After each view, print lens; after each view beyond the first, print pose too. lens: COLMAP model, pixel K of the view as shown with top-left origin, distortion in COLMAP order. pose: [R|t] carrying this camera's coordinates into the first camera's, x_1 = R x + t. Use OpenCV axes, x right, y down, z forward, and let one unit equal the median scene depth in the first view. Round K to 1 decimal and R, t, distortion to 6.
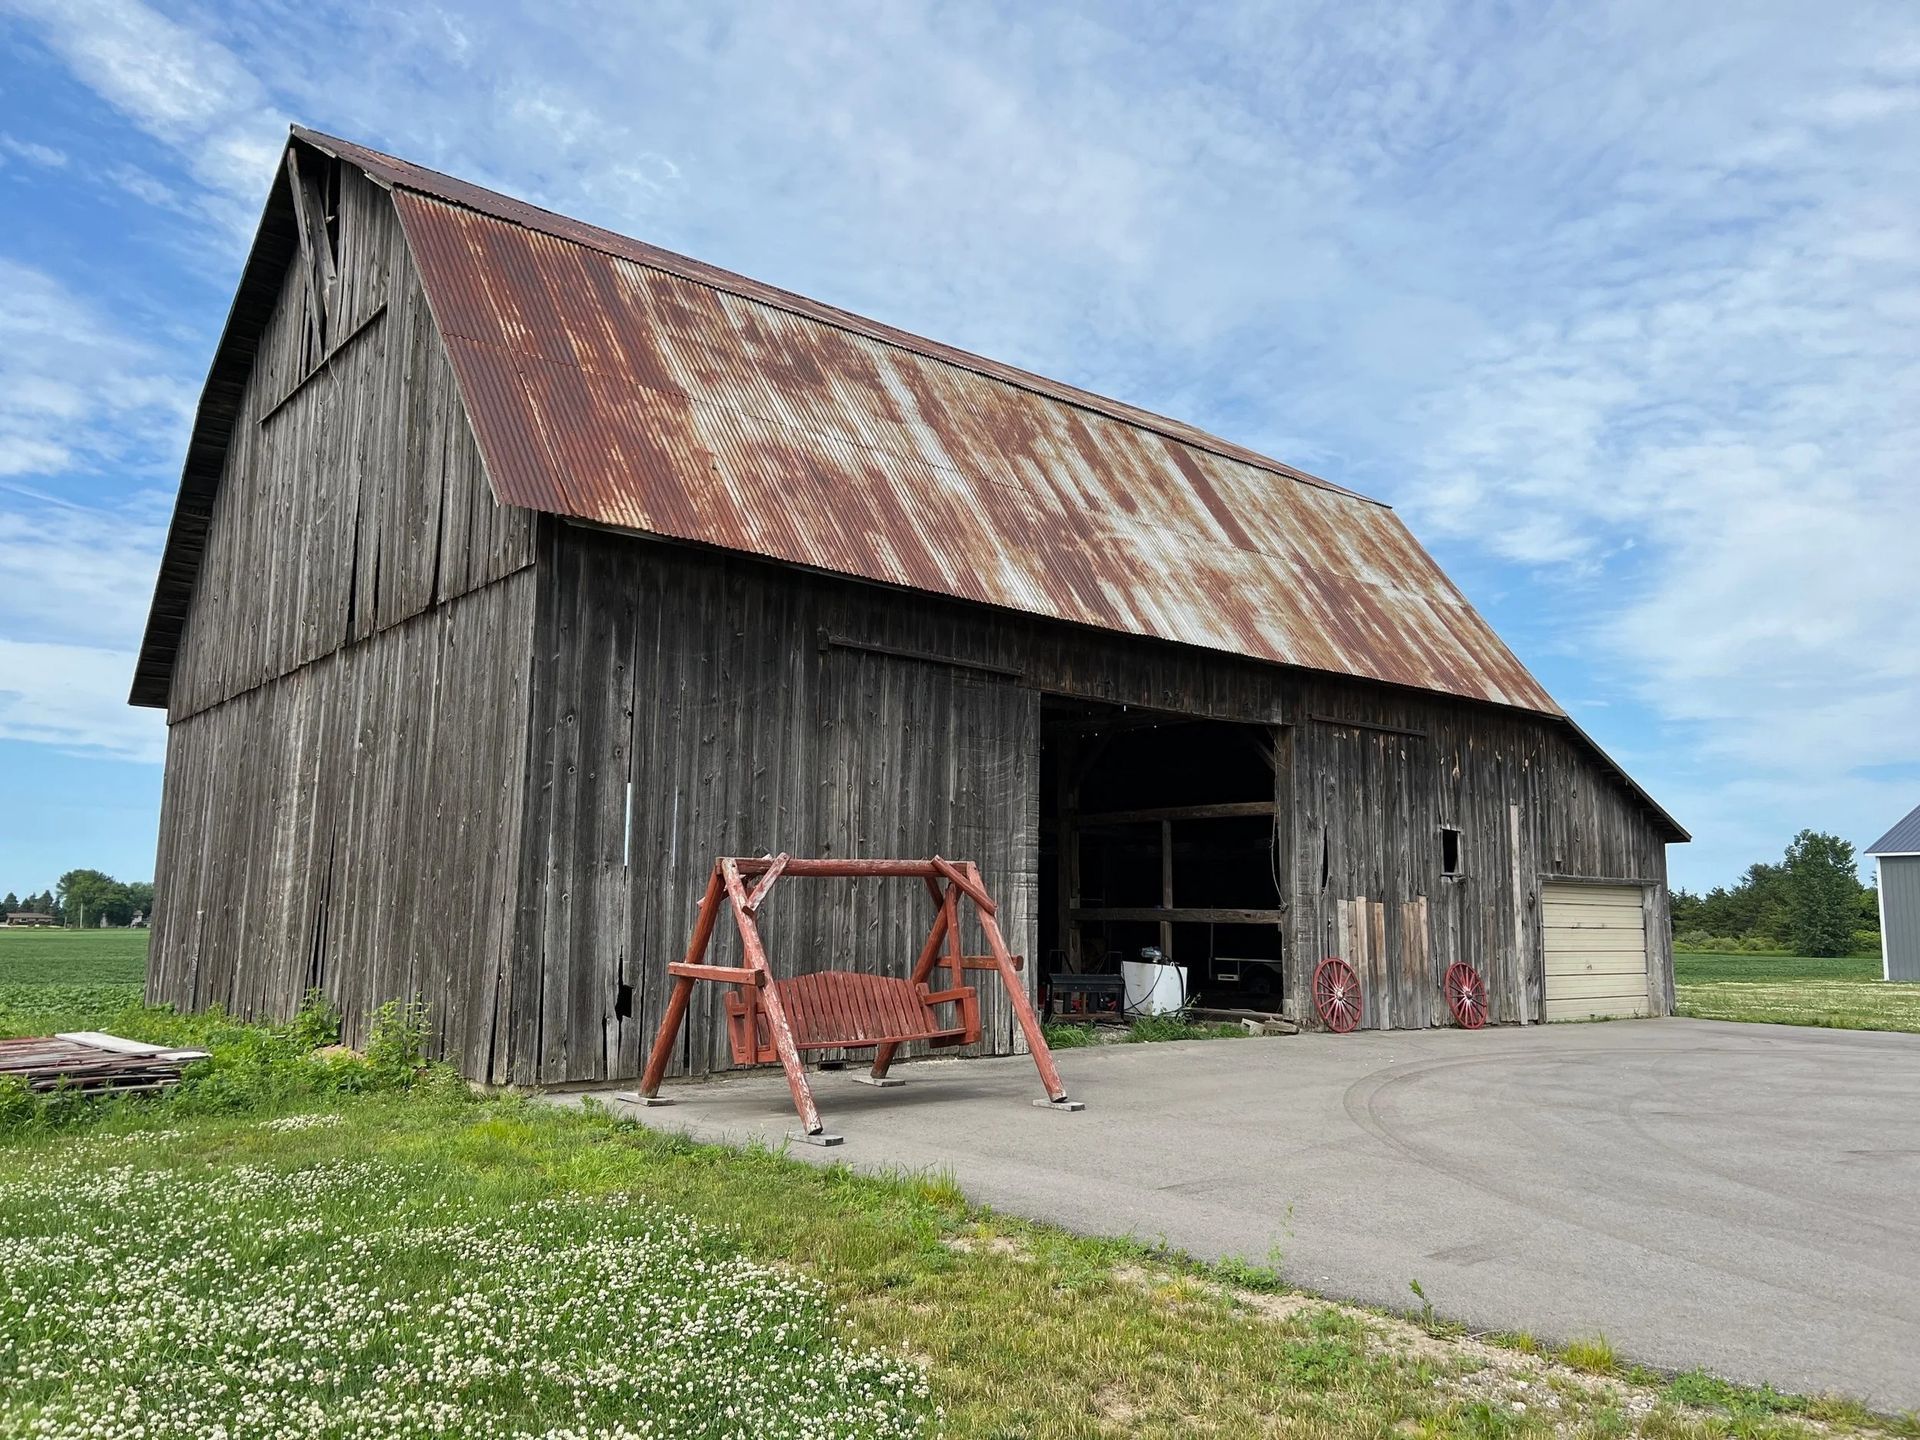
lens RADIAL K [[1398.3, 0, 959.5], [0, 1398.3, 713.7], [0, 0, 1]] dist [0.061910, -0.059176]
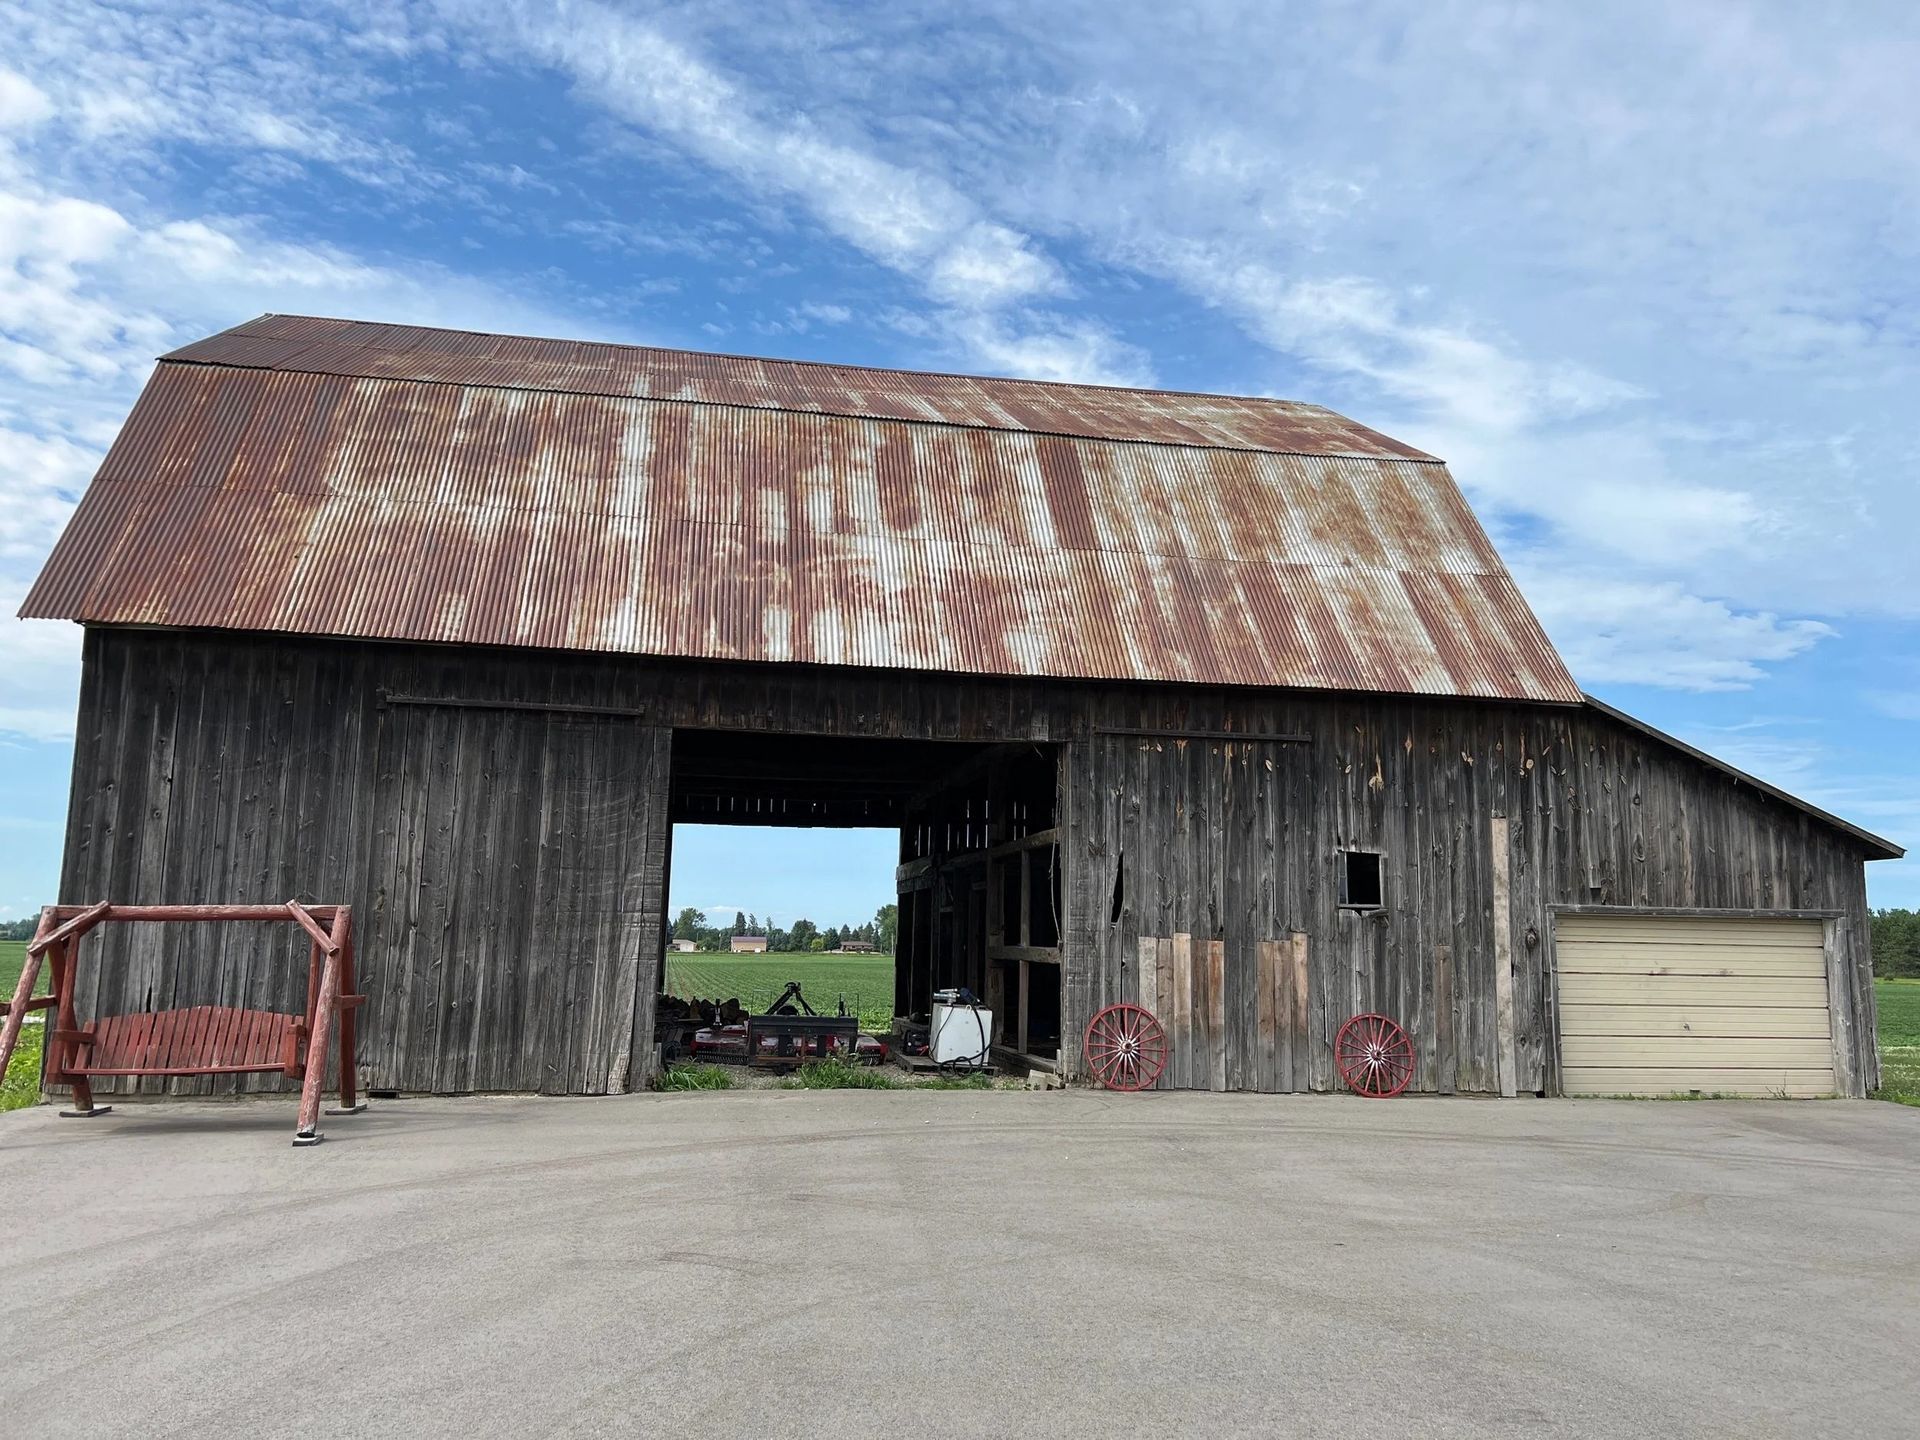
lens RADIAL K [[1398.3, 0, 959.5], [0, 1398.3, 713.7], [0, 0, 1]] dist [0.061910, -0.059176]
pose [[0.877814, -0.074611, -0.473156, 0.585333], [0.063153, 0.997199, -0.040082, 0.021635], [0.474821, 0.005303, 0.880066, 0.178855]]
